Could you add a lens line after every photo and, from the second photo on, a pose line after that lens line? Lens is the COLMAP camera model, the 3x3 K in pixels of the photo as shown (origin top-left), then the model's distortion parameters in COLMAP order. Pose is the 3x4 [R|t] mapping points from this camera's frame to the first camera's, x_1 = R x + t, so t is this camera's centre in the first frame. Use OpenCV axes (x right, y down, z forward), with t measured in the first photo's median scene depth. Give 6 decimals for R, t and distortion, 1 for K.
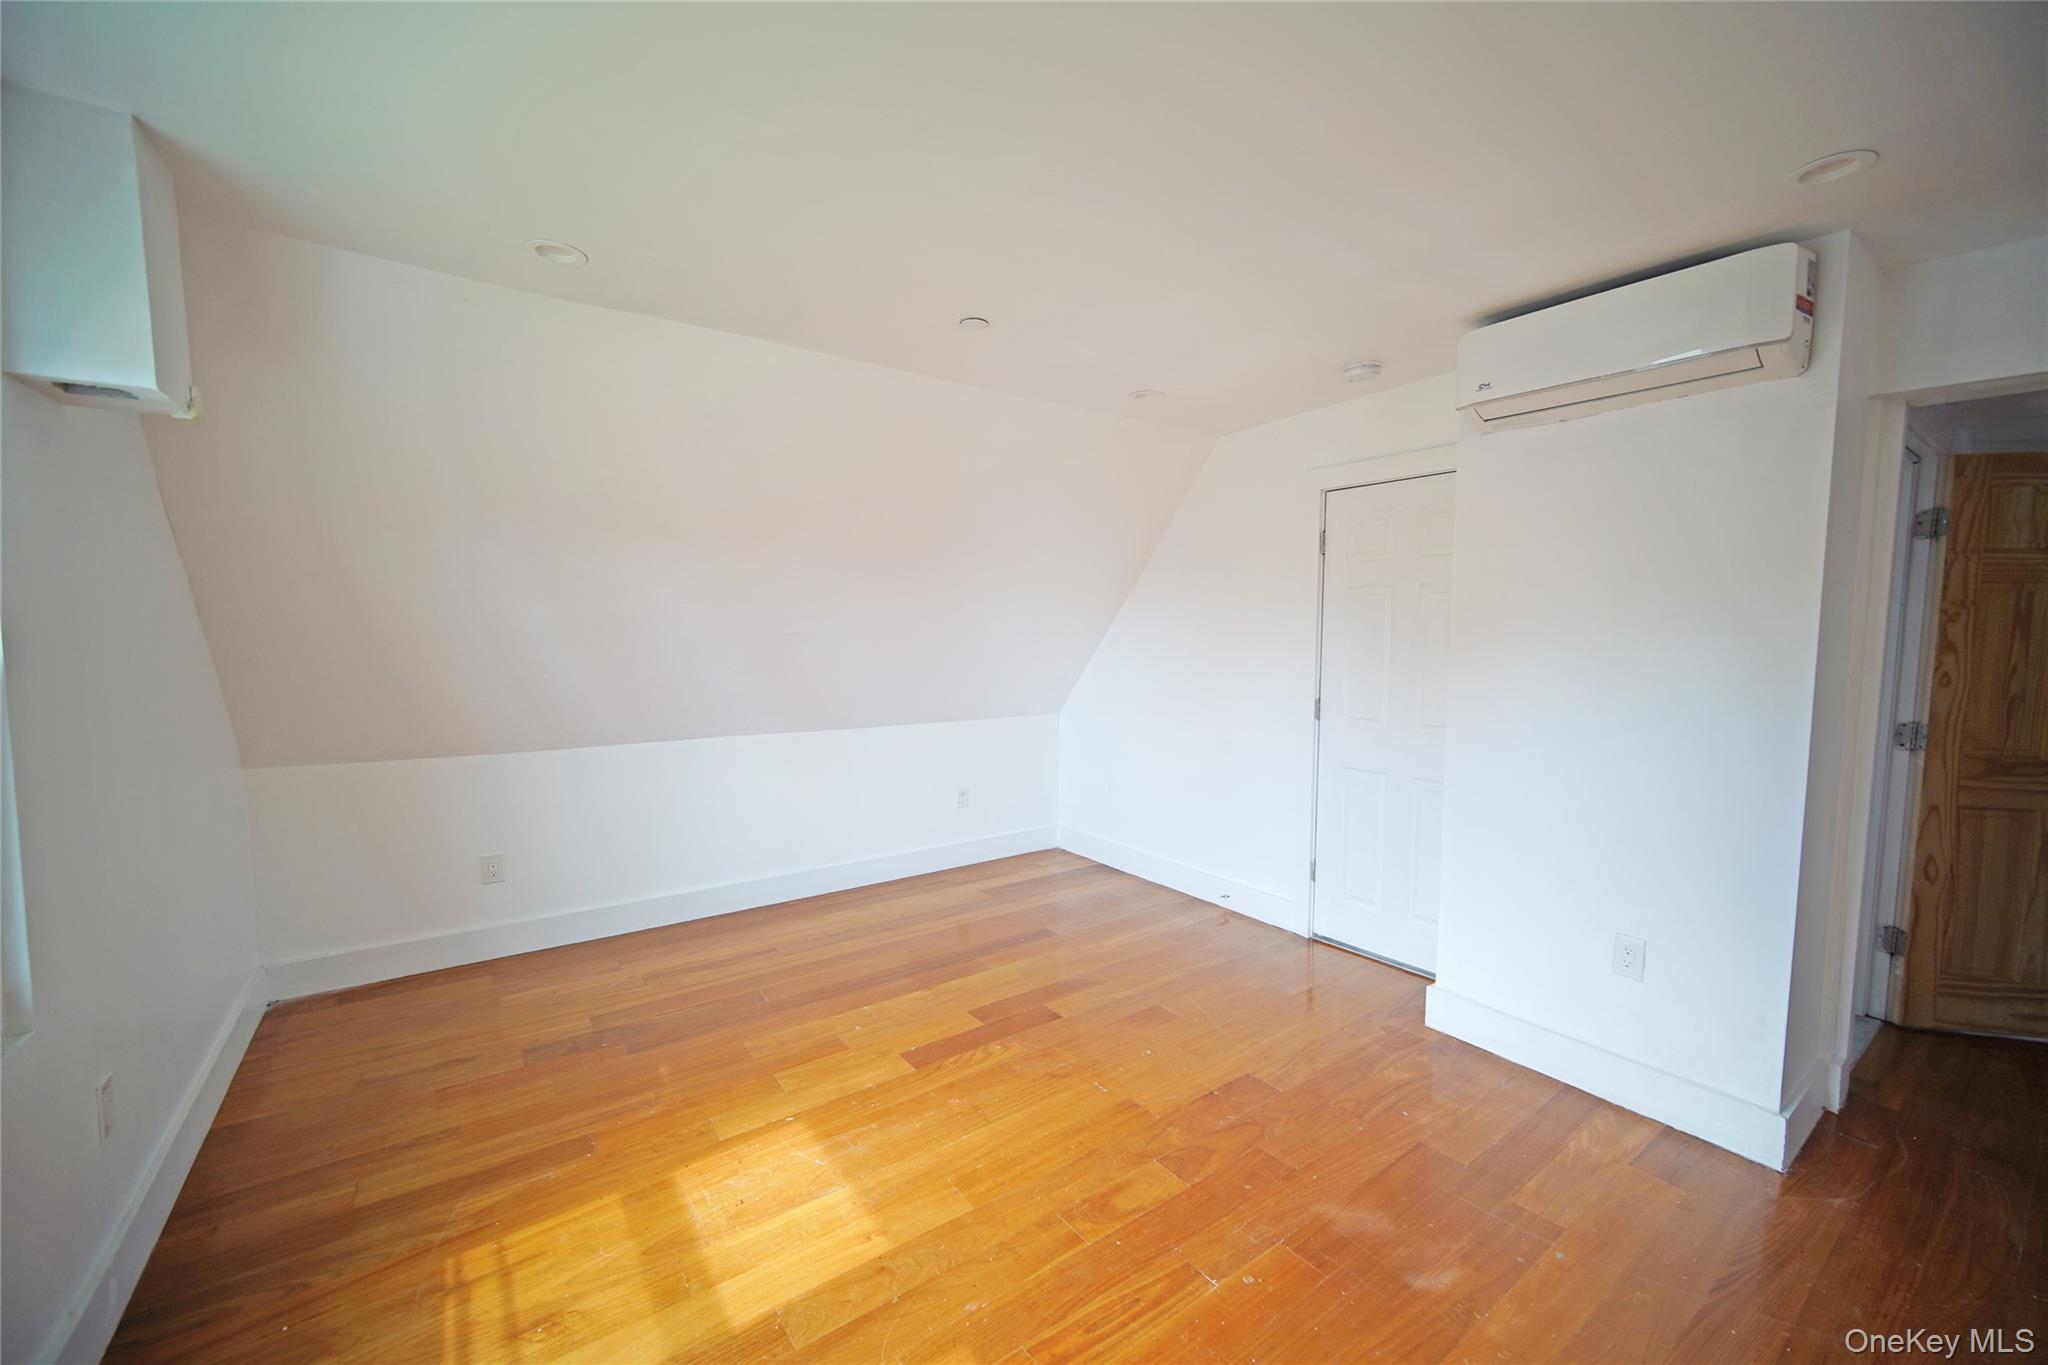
lens RADIAL K [[897.2, 0, 1024.0], [0, 897.2, 682.5], [0, 0, 1]] dist [-0.000296, -0.000026]
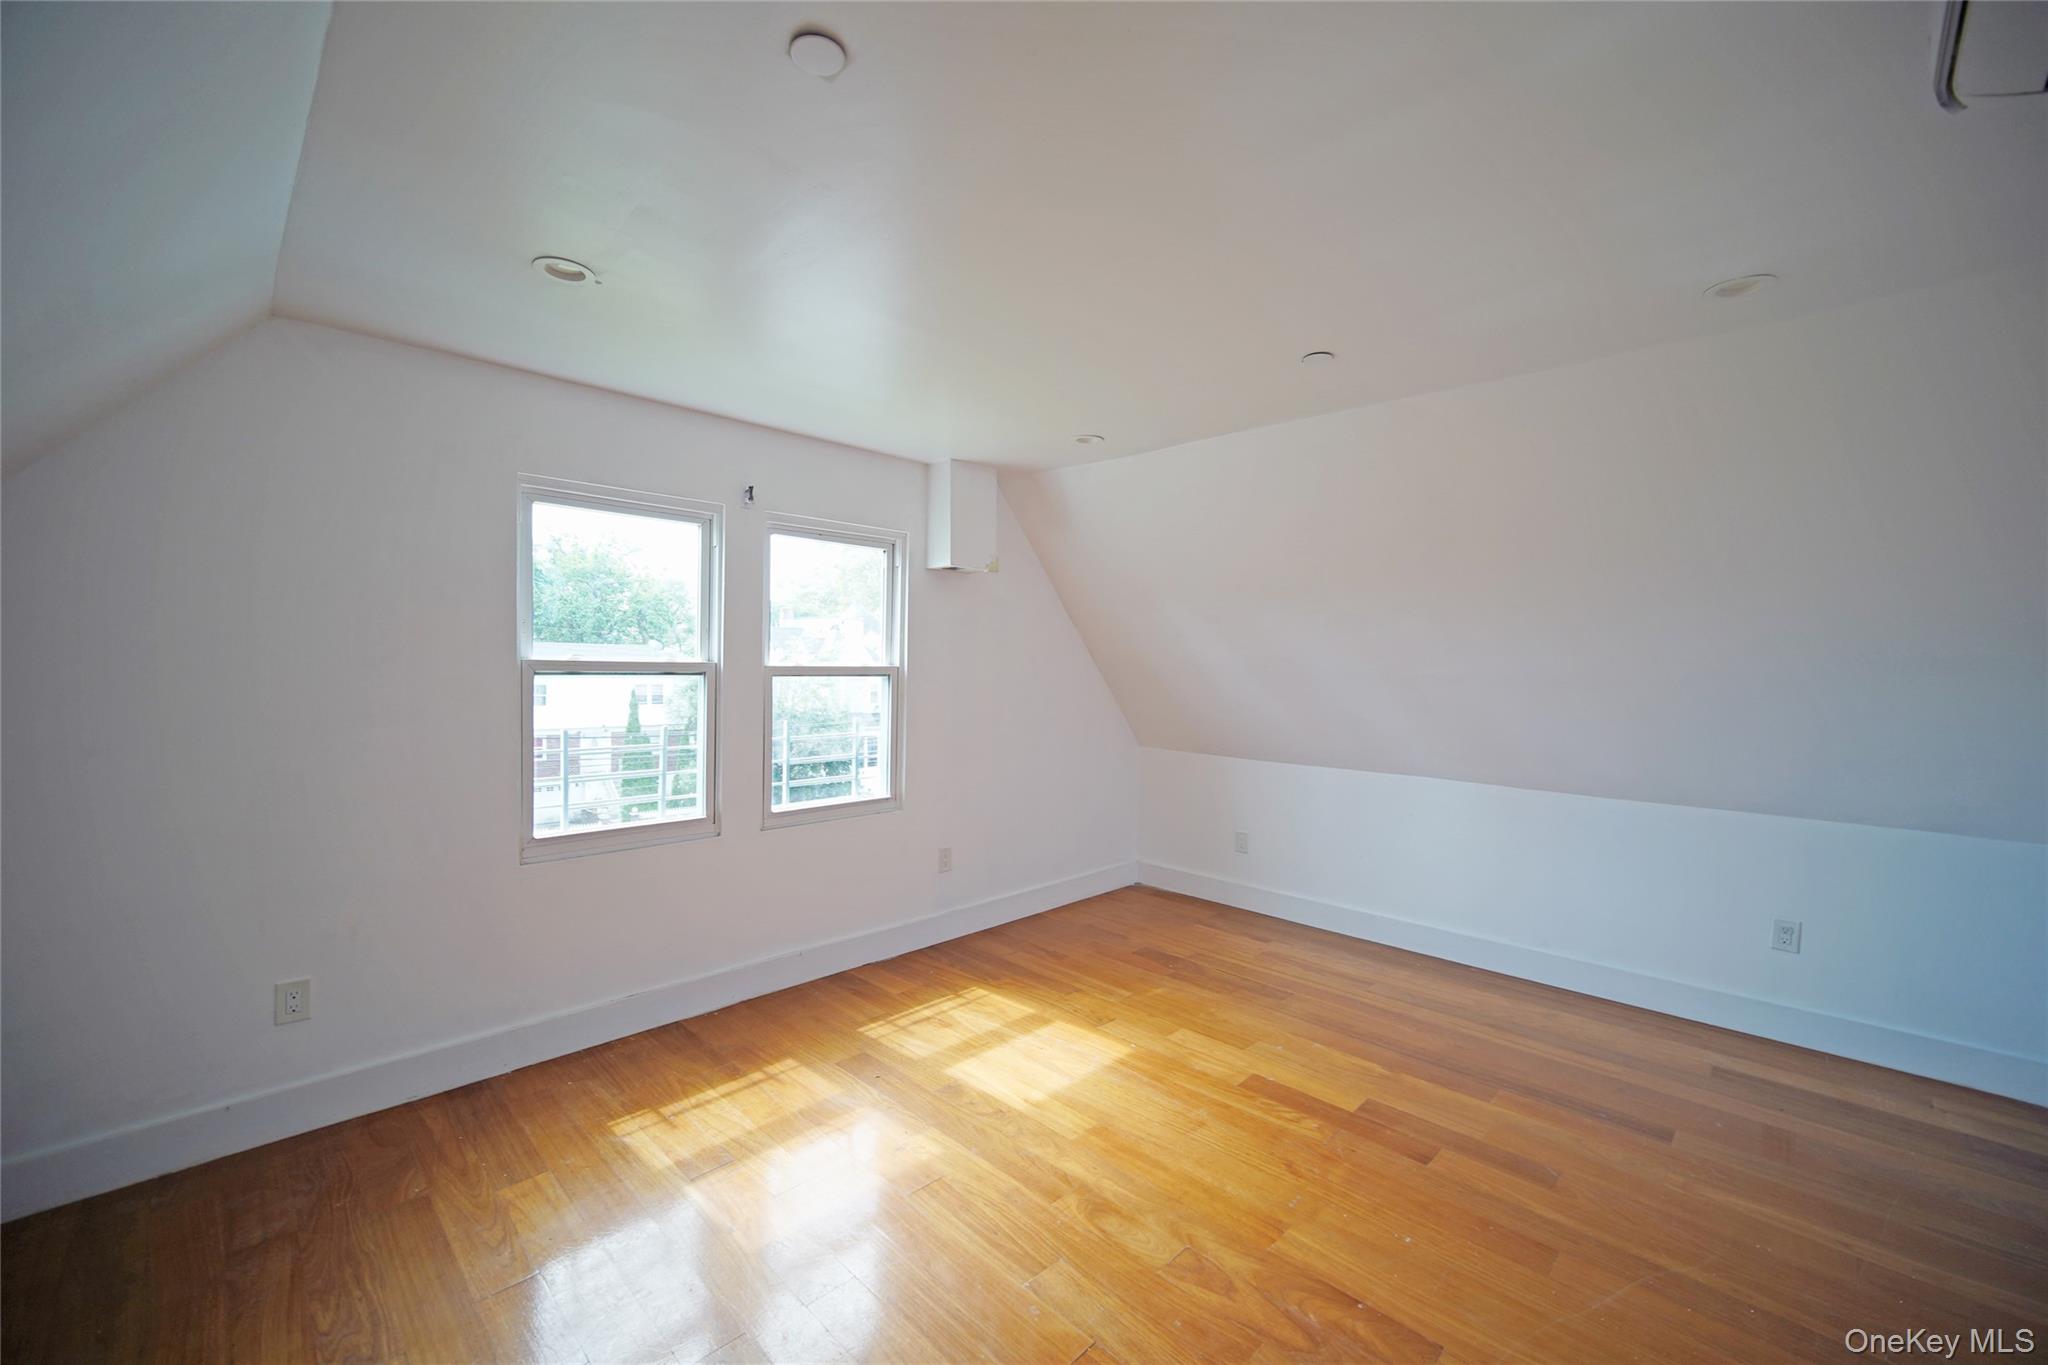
lens RADIAL K [[825.0, 0, 1024.0], [0, 825.0, 682.5], [0, 0, 1]] dist [-0.016243, 0.000064]
pose [[0.122276, 0.025286, -0.992174, 0.868724], [-0.082806, 0.996450, 0.015190, -0.059232], [0.989036, 0.080300, 0.123936, 0.594969]]
